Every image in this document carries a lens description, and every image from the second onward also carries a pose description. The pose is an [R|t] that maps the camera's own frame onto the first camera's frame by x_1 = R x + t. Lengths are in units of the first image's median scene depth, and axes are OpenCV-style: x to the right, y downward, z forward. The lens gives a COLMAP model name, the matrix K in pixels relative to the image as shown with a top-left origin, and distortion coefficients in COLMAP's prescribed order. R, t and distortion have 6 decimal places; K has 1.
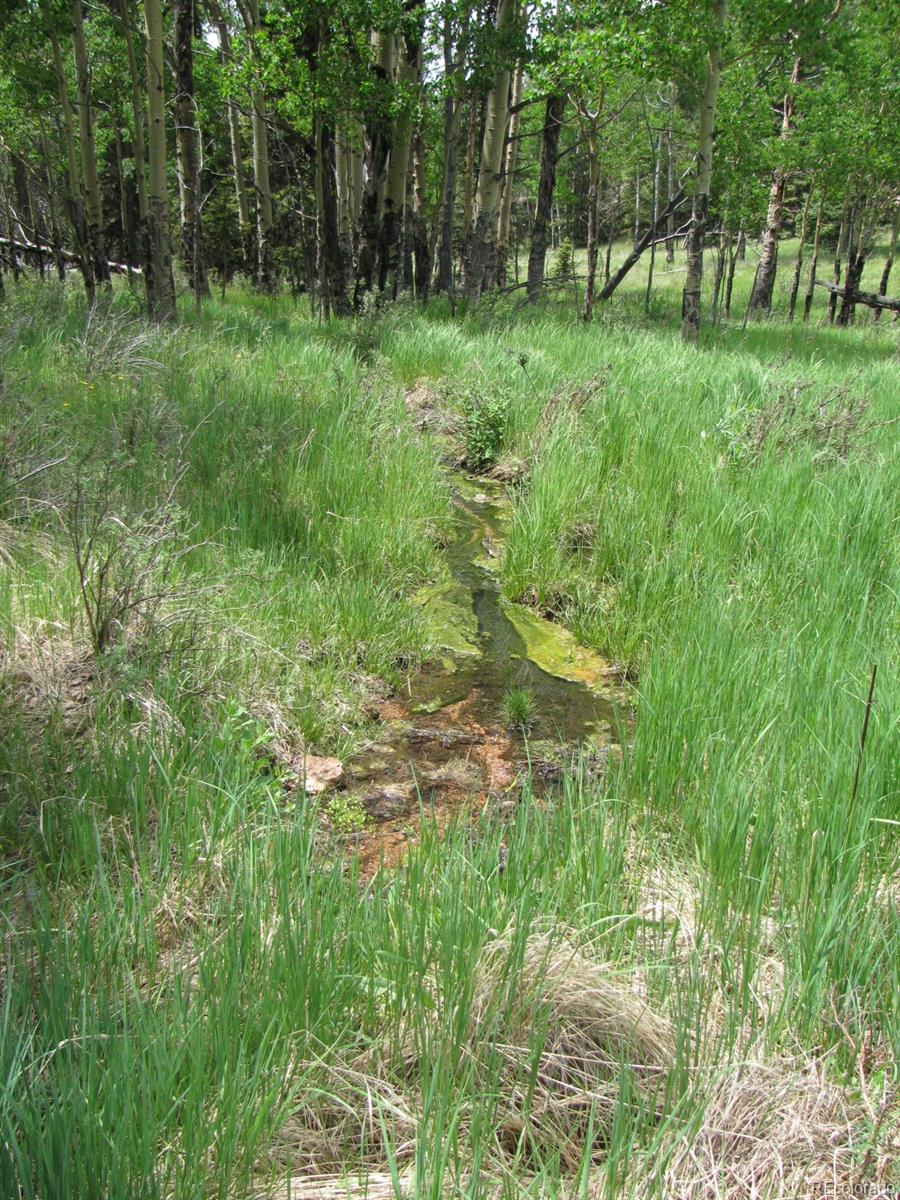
lens RADIAL K [[1213.7, 0, 447.0], [0, 1213.7, 598.7], [0, 0, 1]] dist [-0.145601, 0.000000]
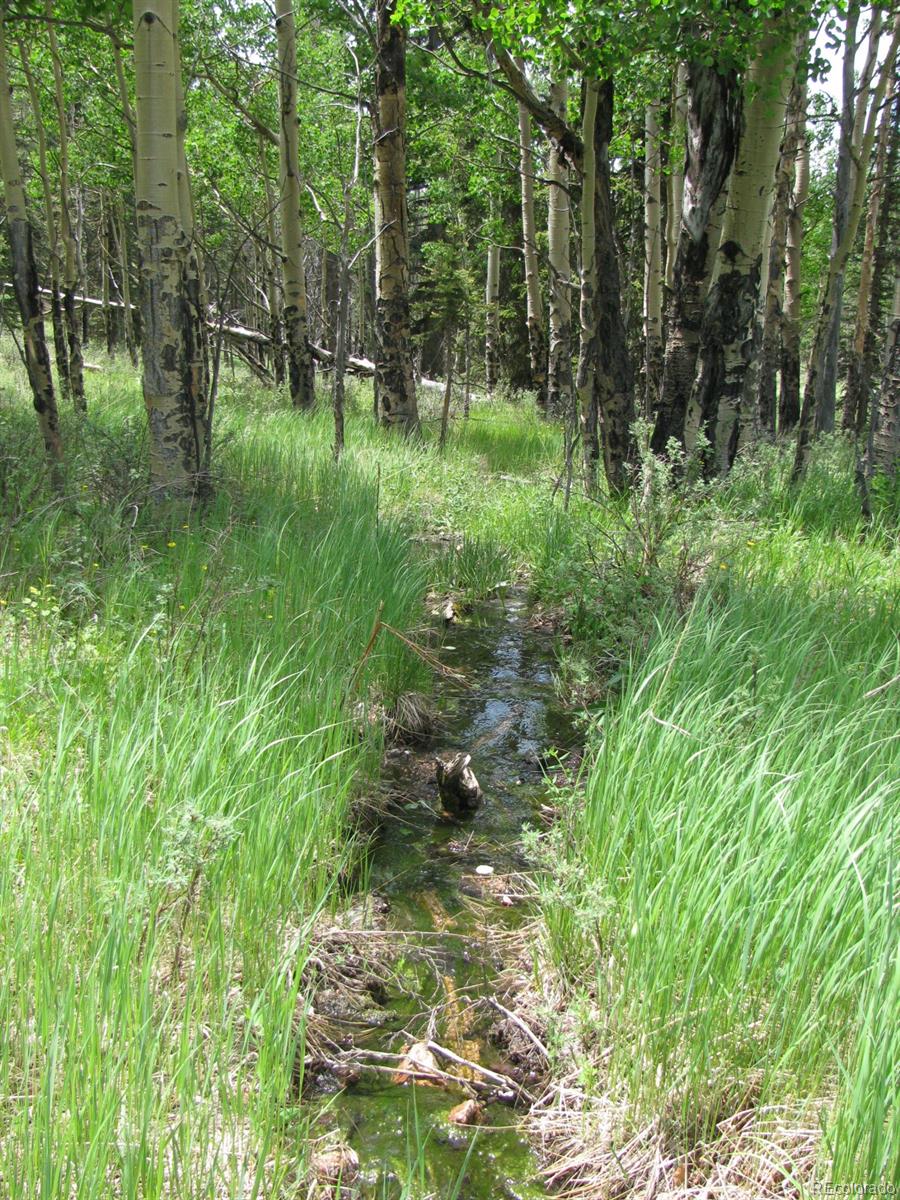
lens RADIAL K [[1213.7, 0, 453.1], [0, 1213.7, 598.5], [0, 0, 1]] dist [-0.145601, 0.000000]
pose [[0.958300, 0.074451, -0.275896, -0.014270], [-0.099206, 0.992094, -0.076864, -0.146891], [0.267992, 0.101029, 0.958109, 0.522195]]
